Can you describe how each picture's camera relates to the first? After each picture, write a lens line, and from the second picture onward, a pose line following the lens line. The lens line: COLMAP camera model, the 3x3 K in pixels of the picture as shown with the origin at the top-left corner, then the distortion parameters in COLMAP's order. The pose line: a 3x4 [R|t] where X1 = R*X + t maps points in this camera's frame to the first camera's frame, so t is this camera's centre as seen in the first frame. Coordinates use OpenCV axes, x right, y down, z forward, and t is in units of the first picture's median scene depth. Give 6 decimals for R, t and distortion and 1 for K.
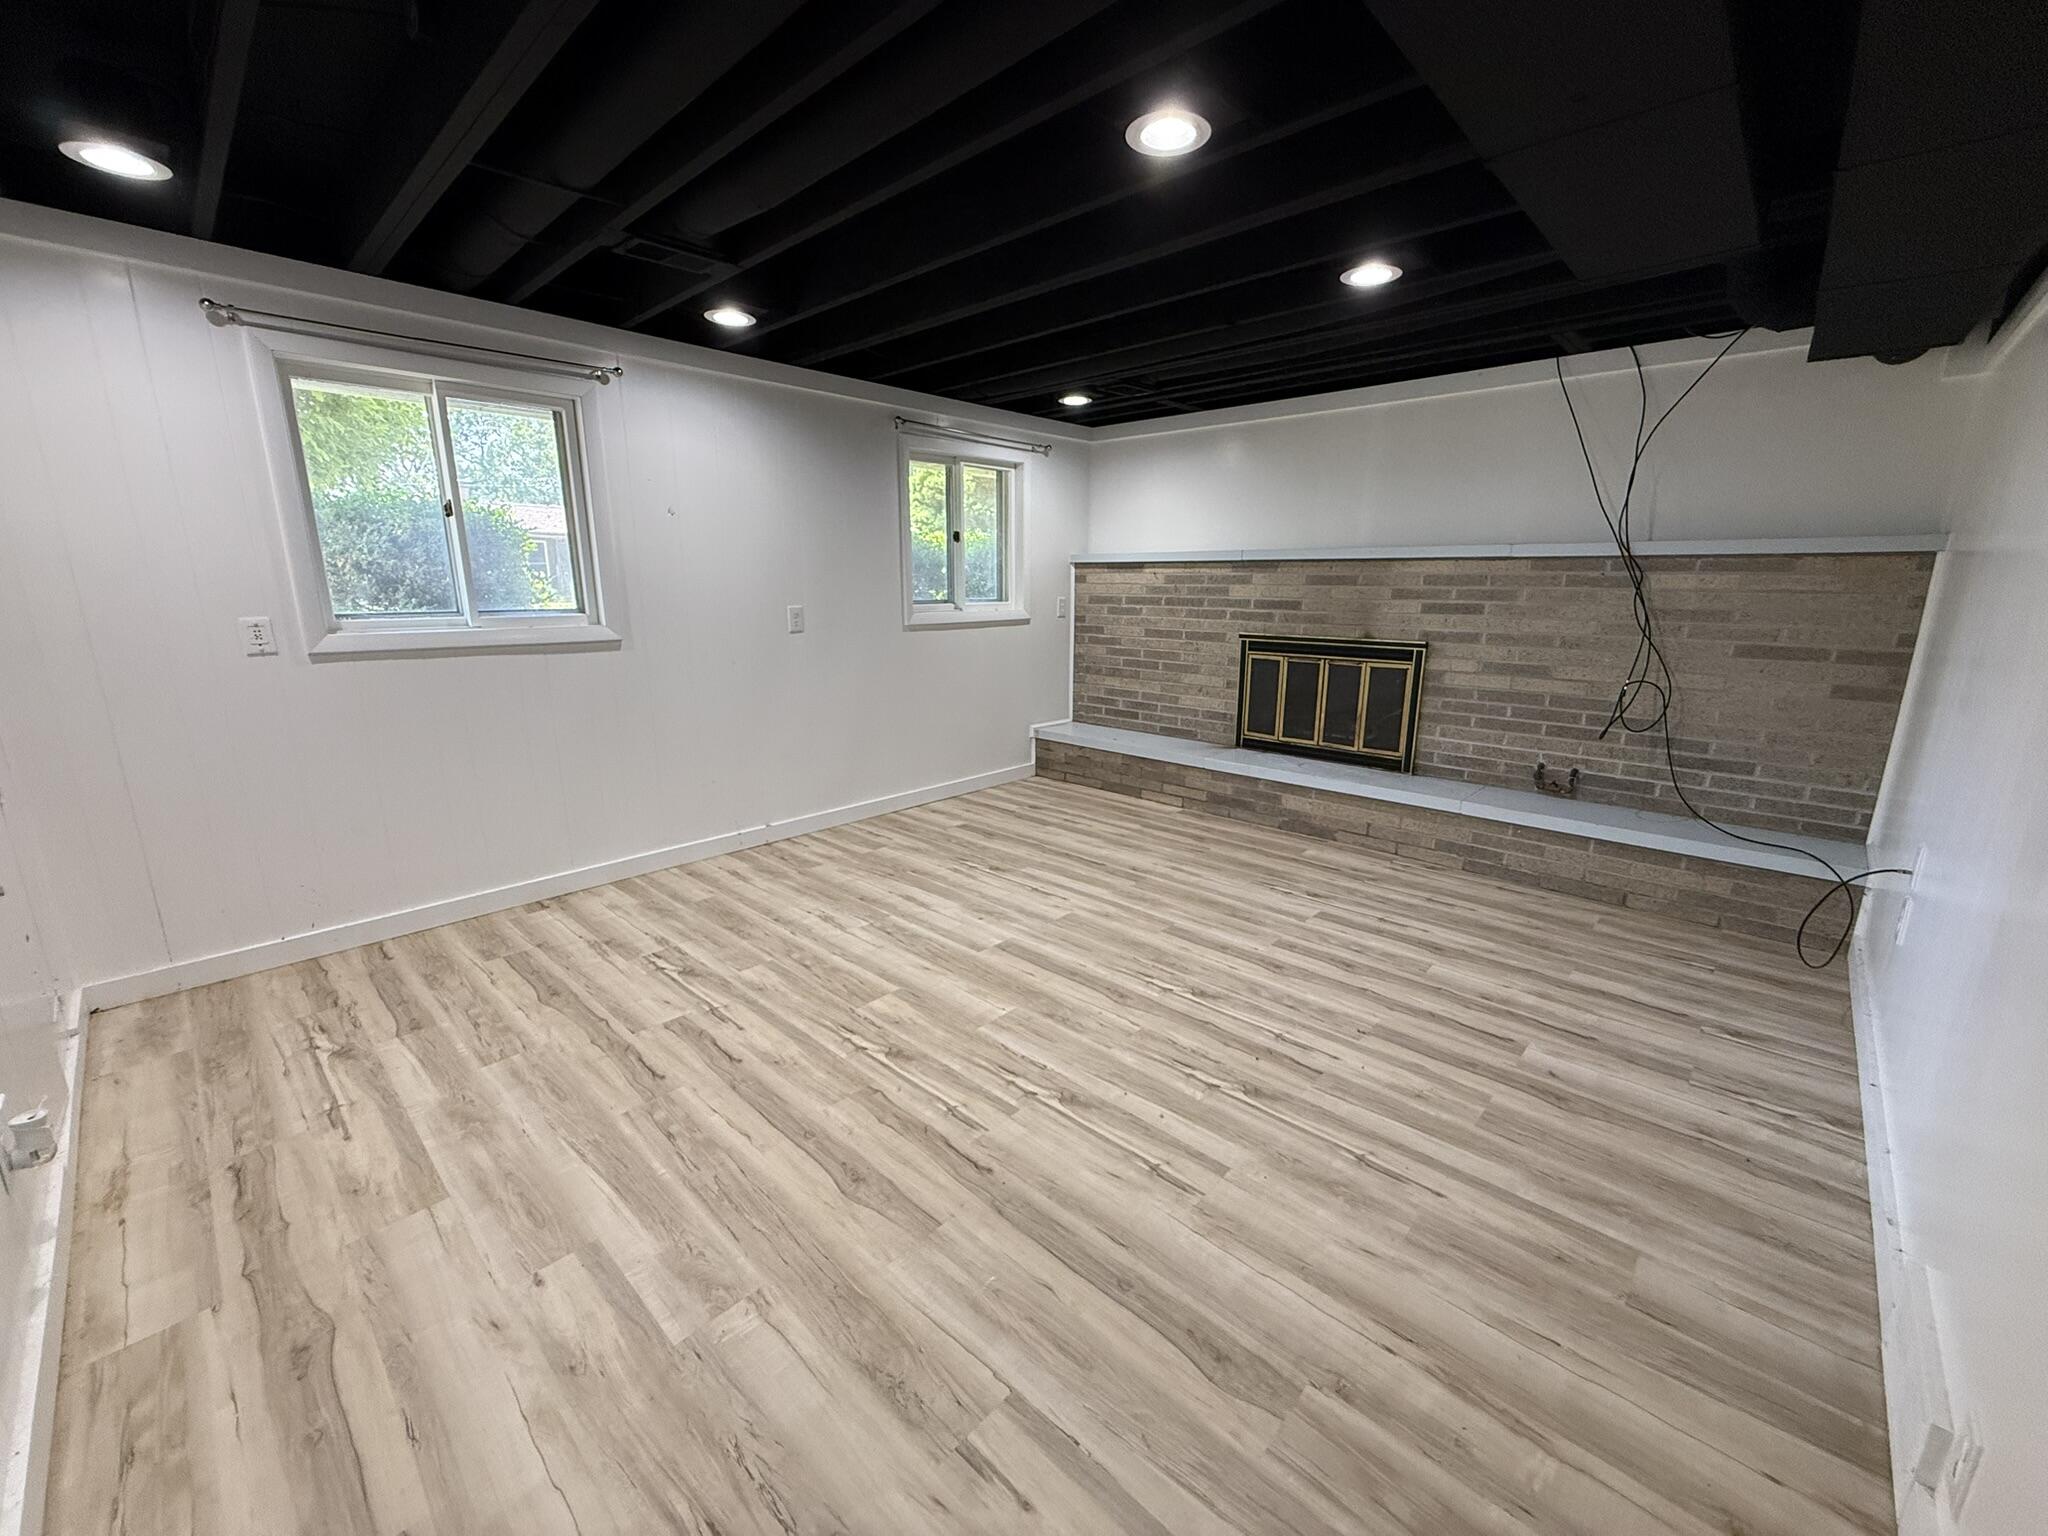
lens RADIAL K [[813.8, 0, 1022.0], [0, 813.8, 766.5], [0, 0, 1]] dist [-0.001052, 0.000140]
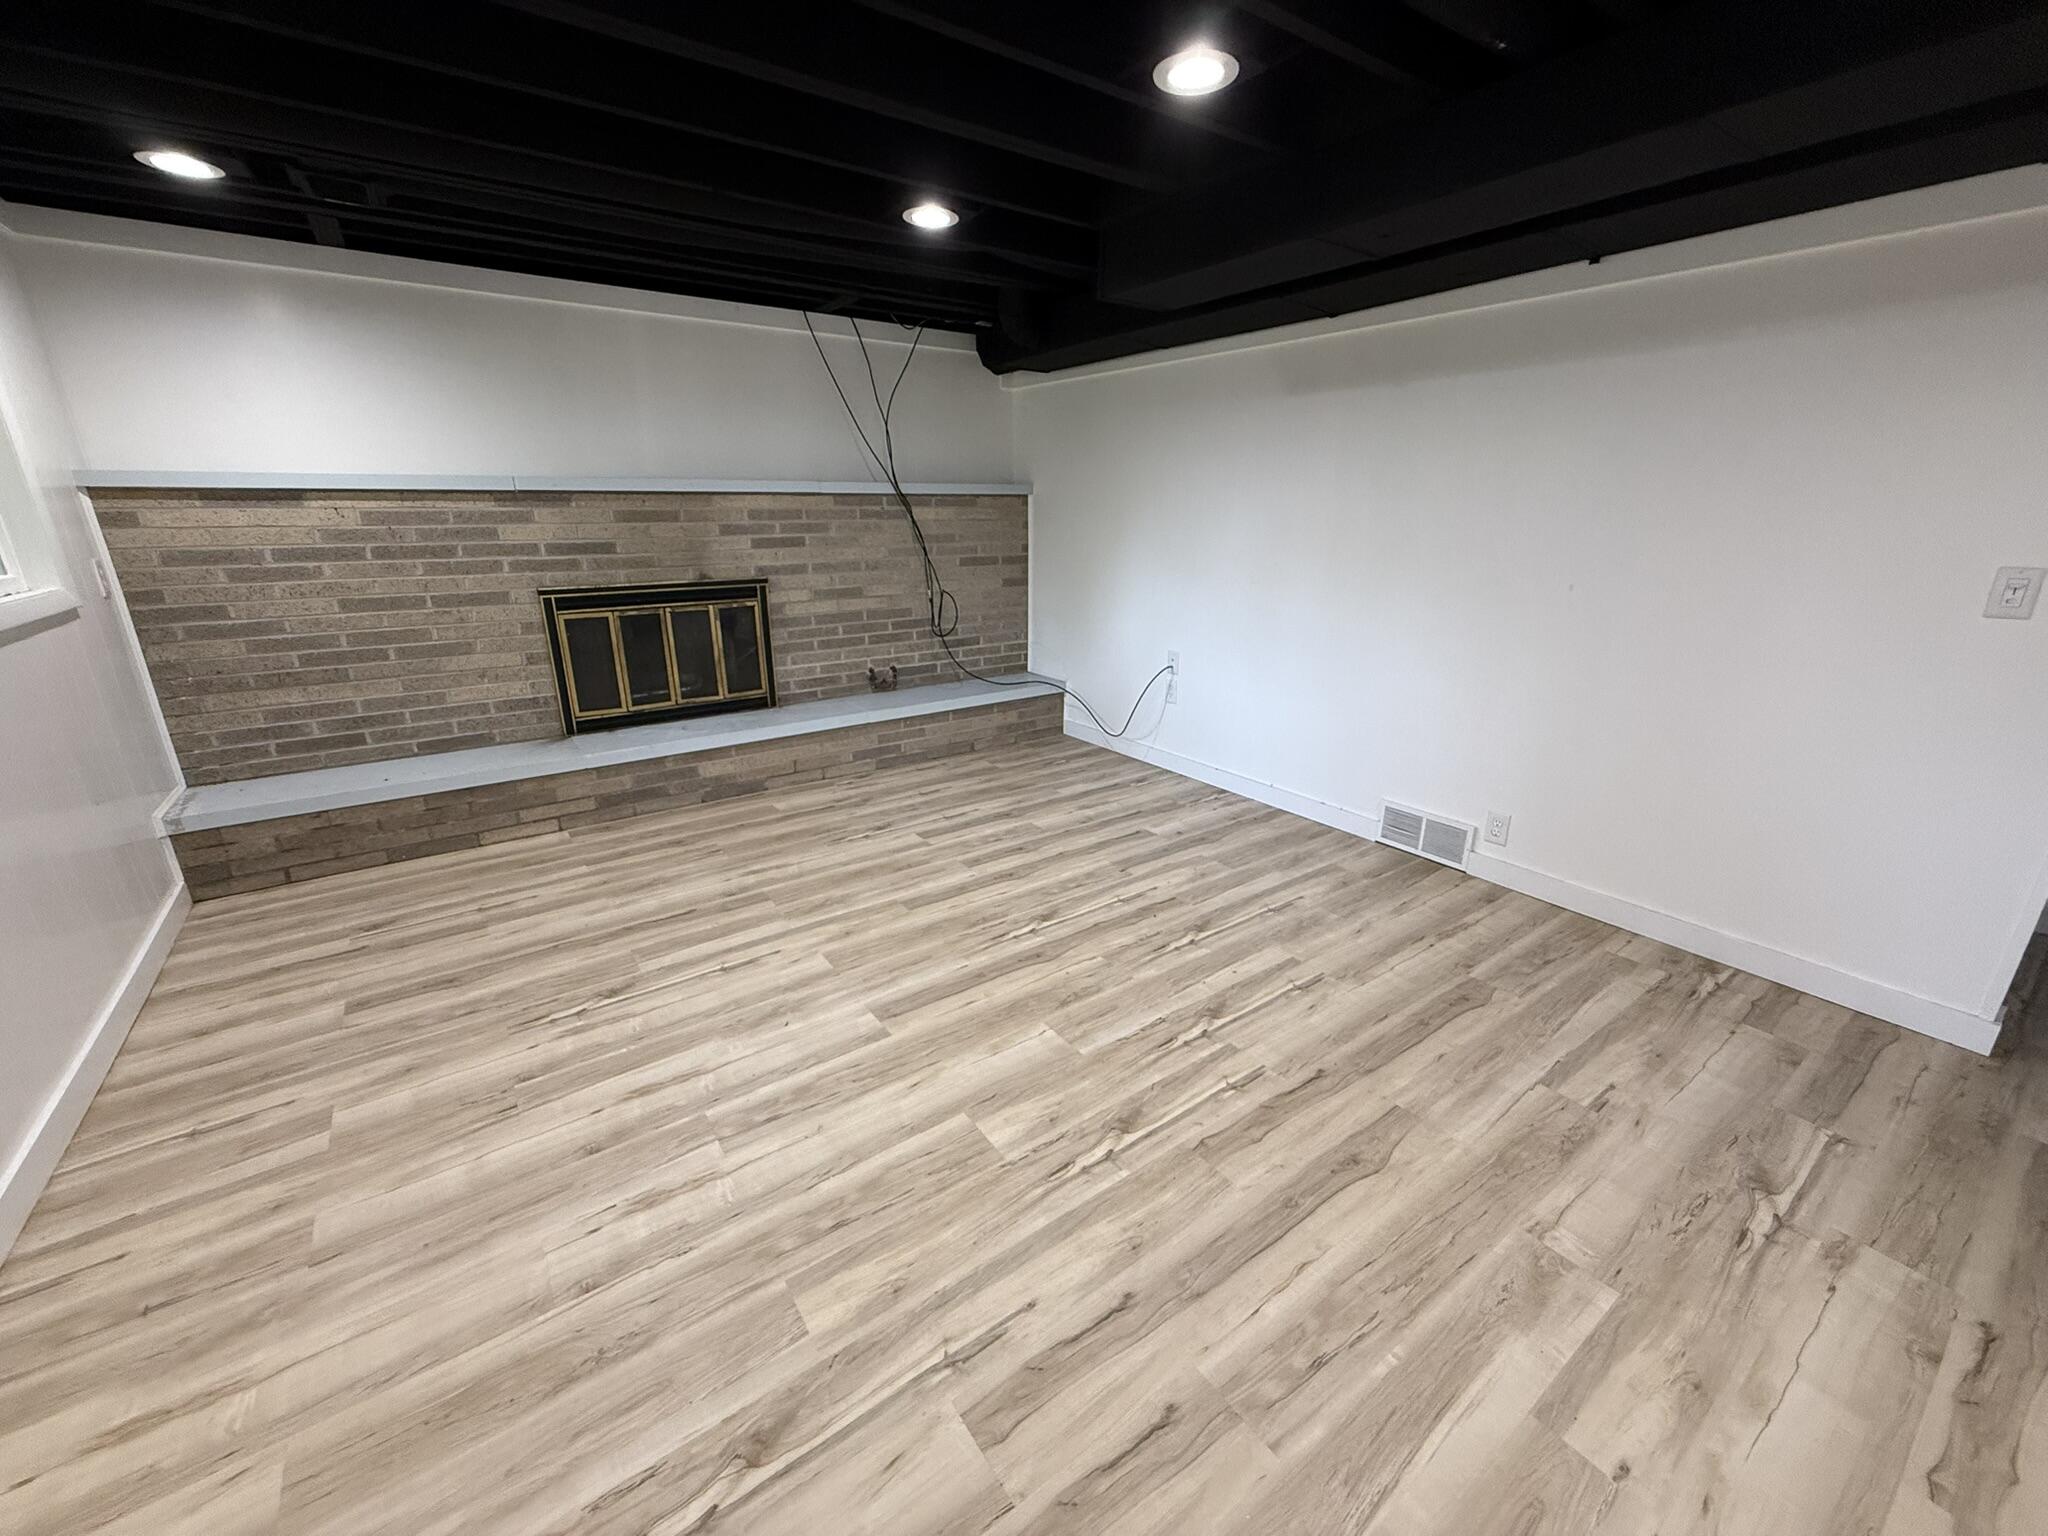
lens RADIAL K [[813.8, 0, 1020.5], [0, 813.8, 767.8], [0, 0, 1]] dist [-0.001052, 0.000140]
pose [[0.202118, -0.303336, 0.931201, -0.577914], [0.222971, 0.940108, 0.257841, -0.149398], [-0.953642, 0.155516, 0.257648, 0.586800]]
